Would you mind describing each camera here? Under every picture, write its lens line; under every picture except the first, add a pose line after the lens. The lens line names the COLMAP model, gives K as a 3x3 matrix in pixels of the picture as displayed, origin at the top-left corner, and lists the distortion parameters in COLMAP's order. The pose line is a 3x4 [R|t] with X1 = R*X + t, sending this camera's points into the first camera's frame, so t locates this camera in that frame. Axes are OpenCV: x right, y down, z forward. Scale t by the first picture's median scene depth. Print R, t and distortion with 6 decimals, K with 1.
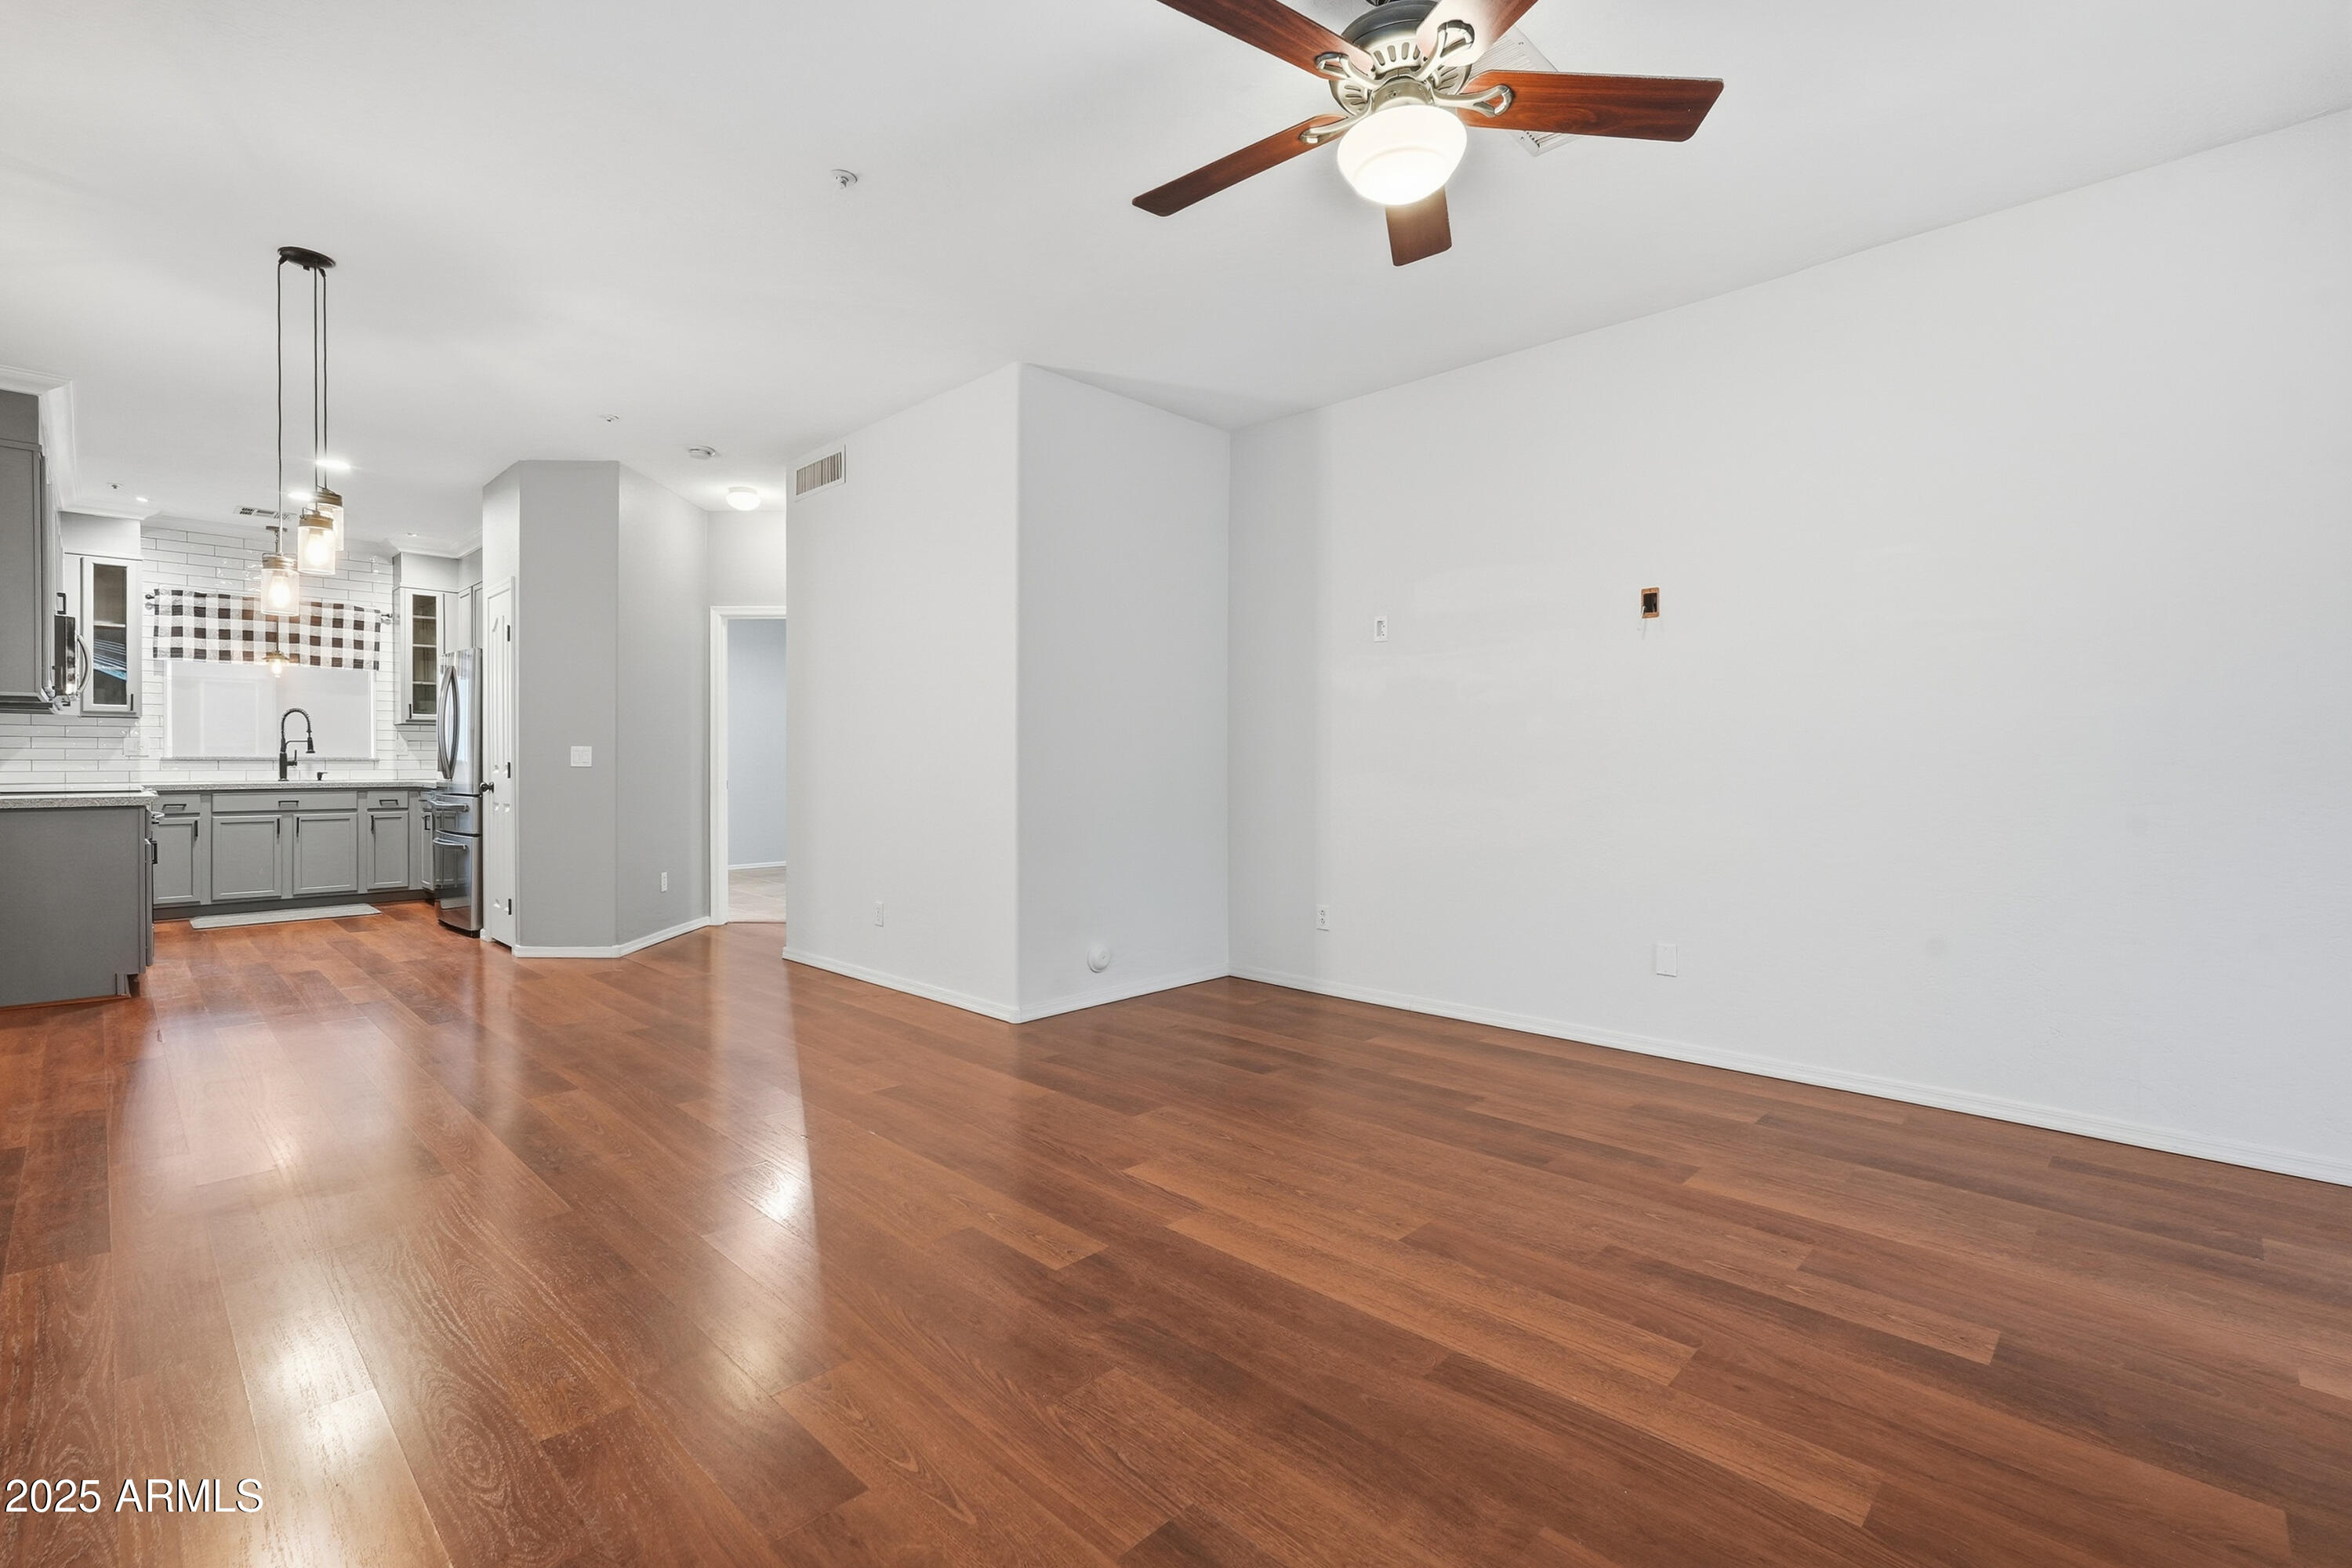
lens RADIAL K [[1060.2, 0, 1159.2], [0, 1060.2, 768.0], [0, 0, 1]] dist [0.002080, 0.003982]
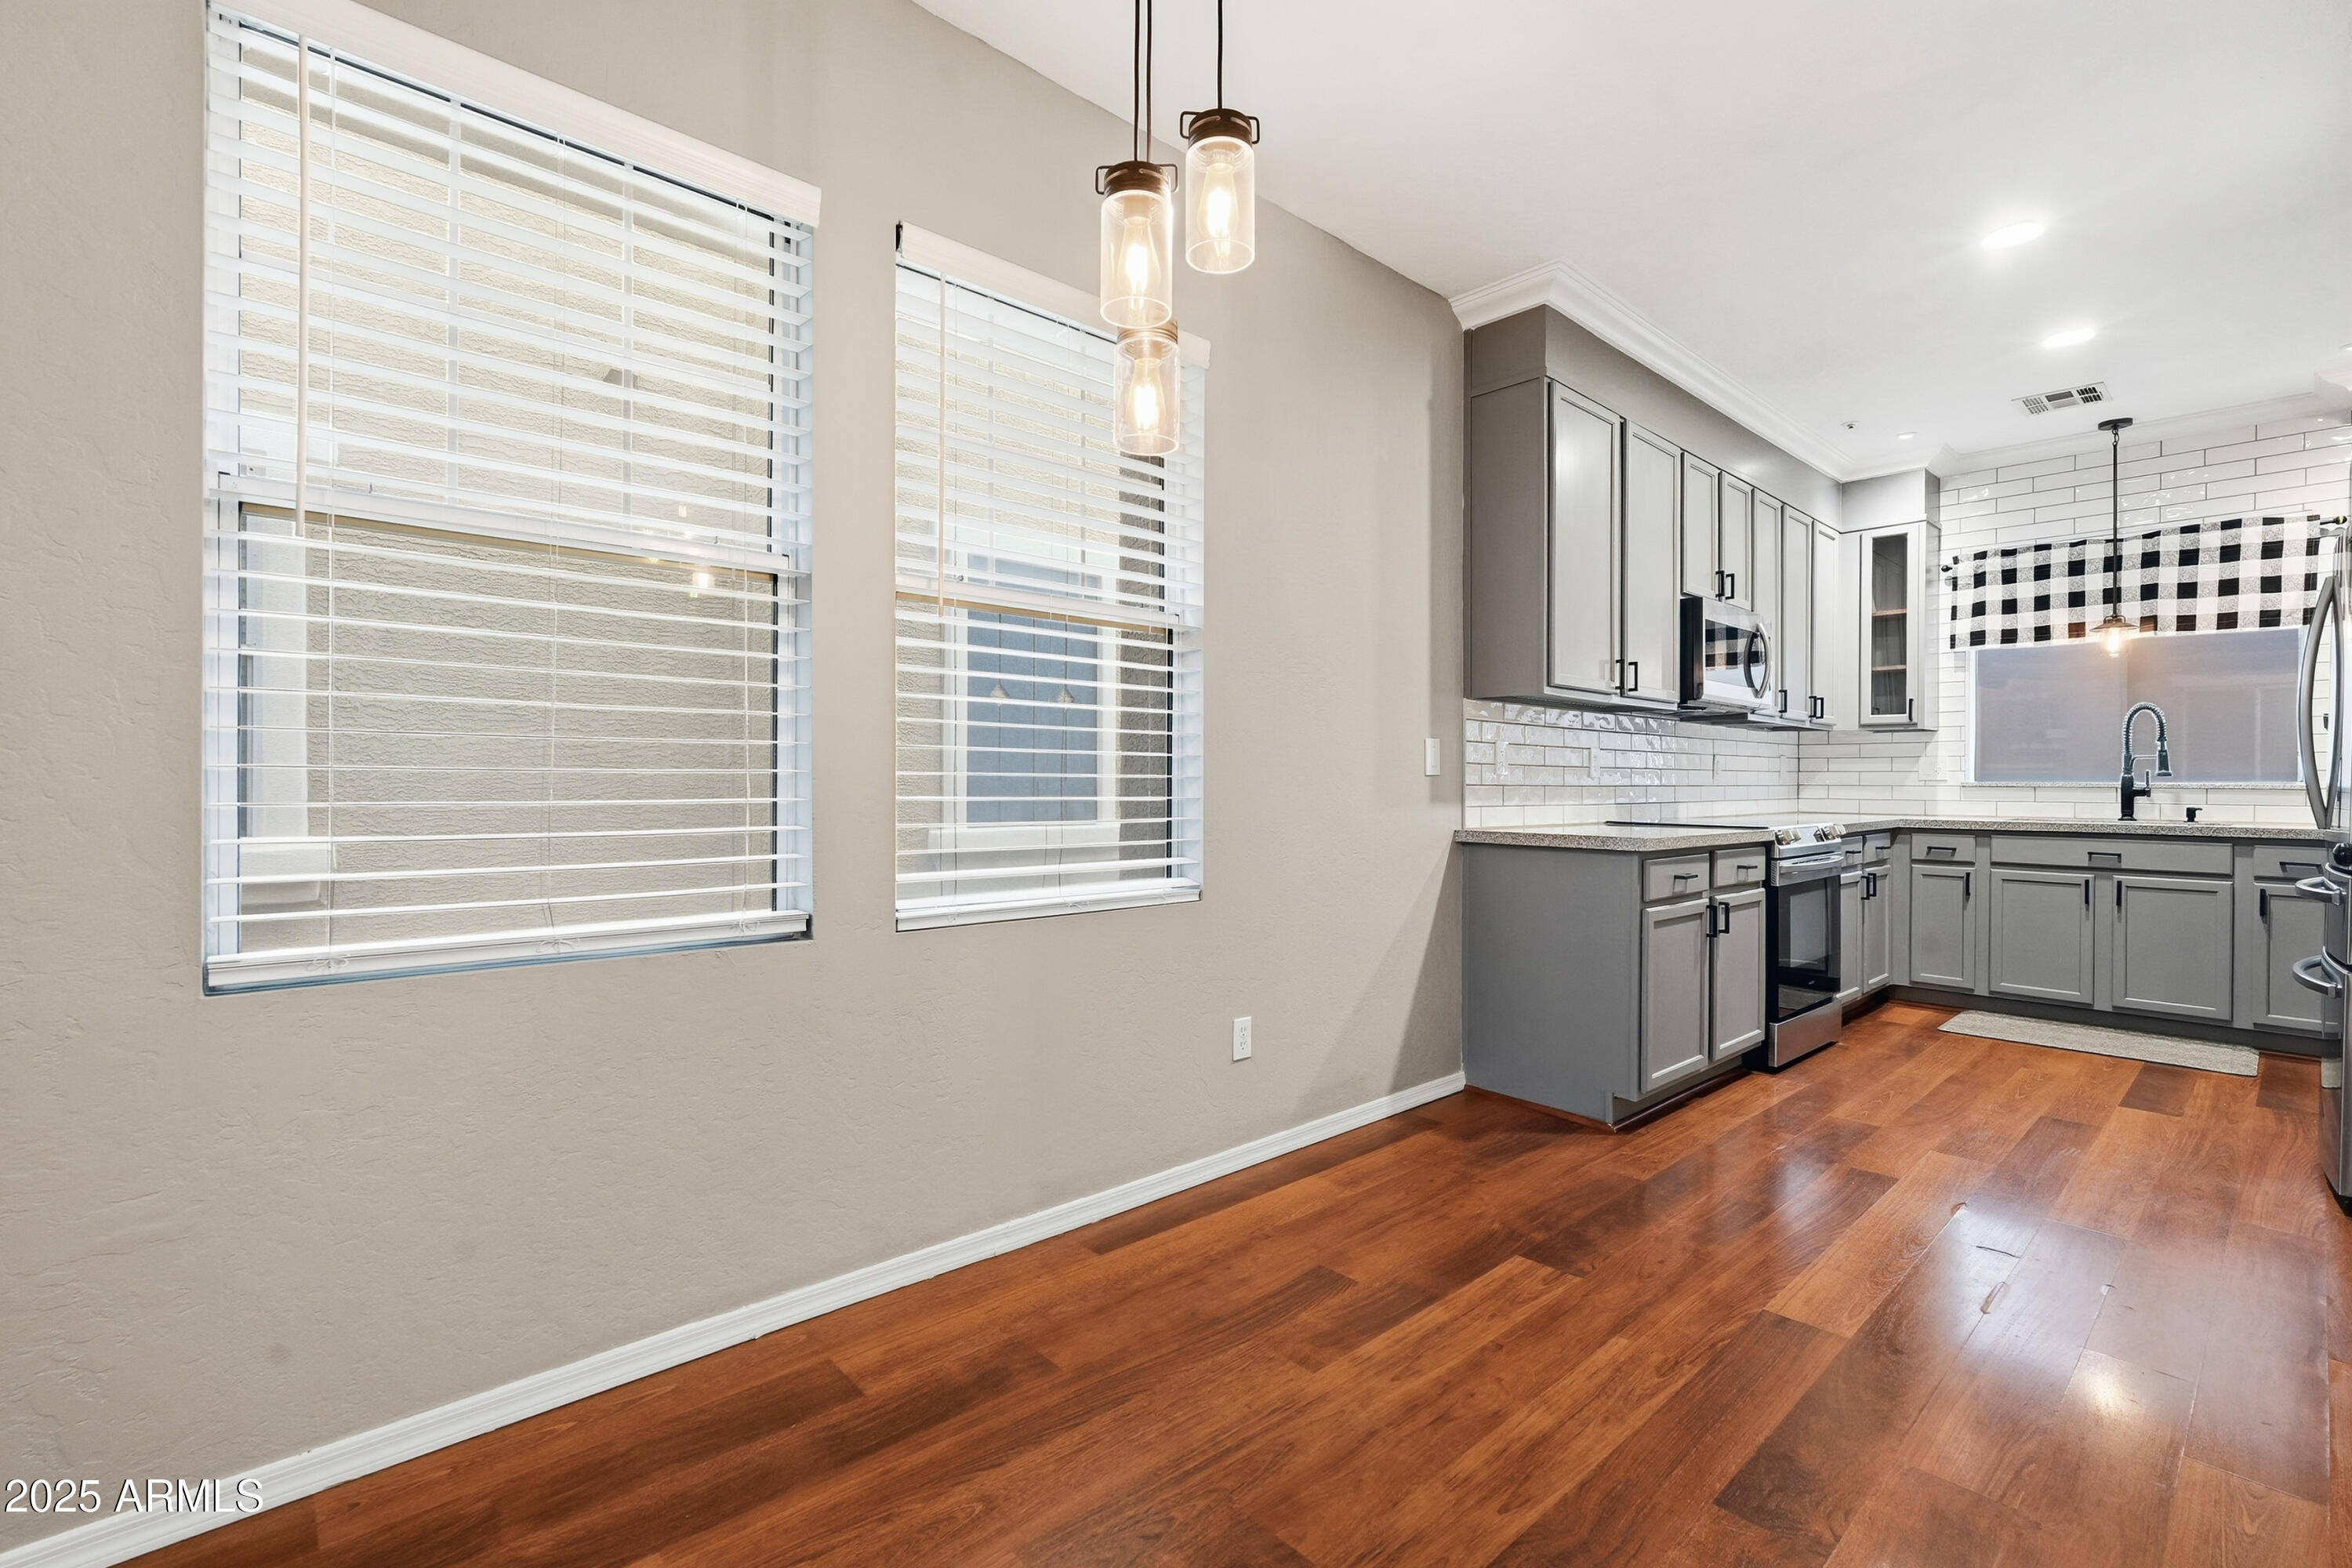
lens RADIAL K [[1060.2, 0, 1182.3], [0, 1060.2, 777.3], [0, 0, 1]] dist [0.002080, 0.003982]
pose [[-0.030714, -0.005709, -0.999512, -0.180861], [-0.012355, 0.999909, -0.005332, -0.003136], [0.999452, 0.012185, -0.030782, 0.474889]]
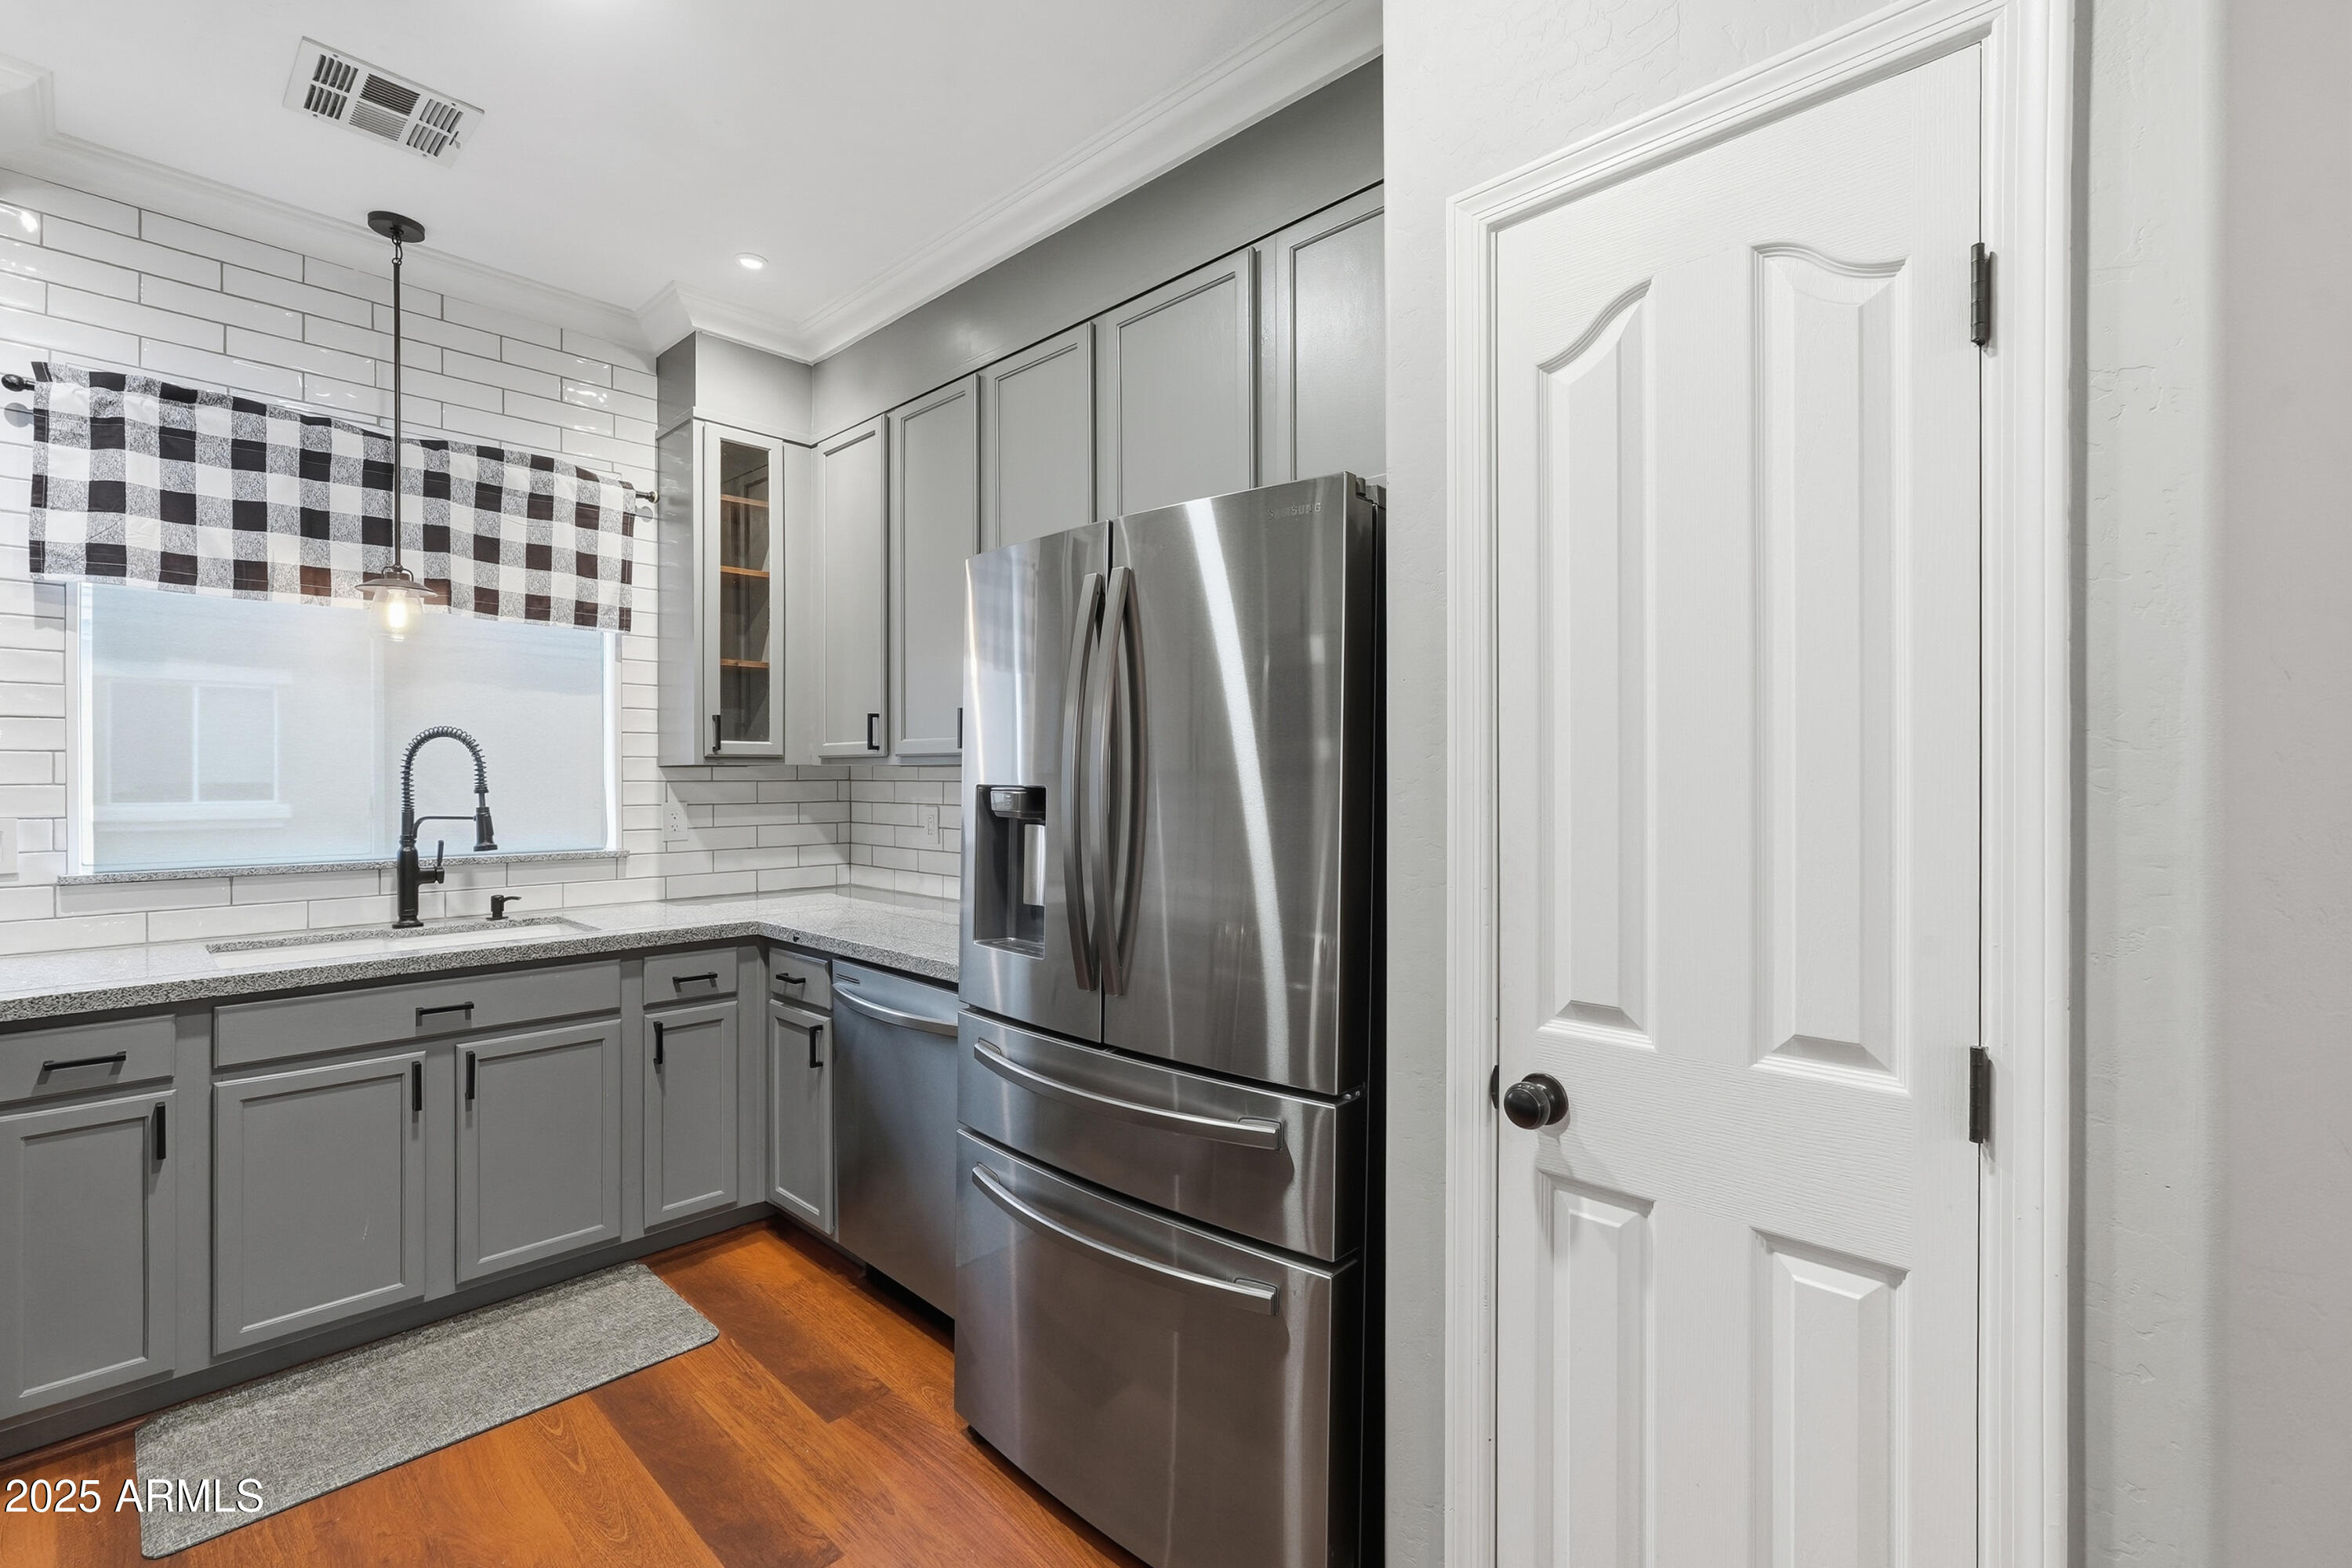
lens RADIAL K [[1060.2, 0, 1175.4], [0, 1060.2, 776.4], [0, 0, 1]] dist [0.002080, 0.003982]
pose [[0.999914, -0.001633, 0.013007, -0.584946], [0.001697, 0.999987, -0.004855, -0.038328], [-0.012999, 0.004877, 0.999904, 0.653790]]
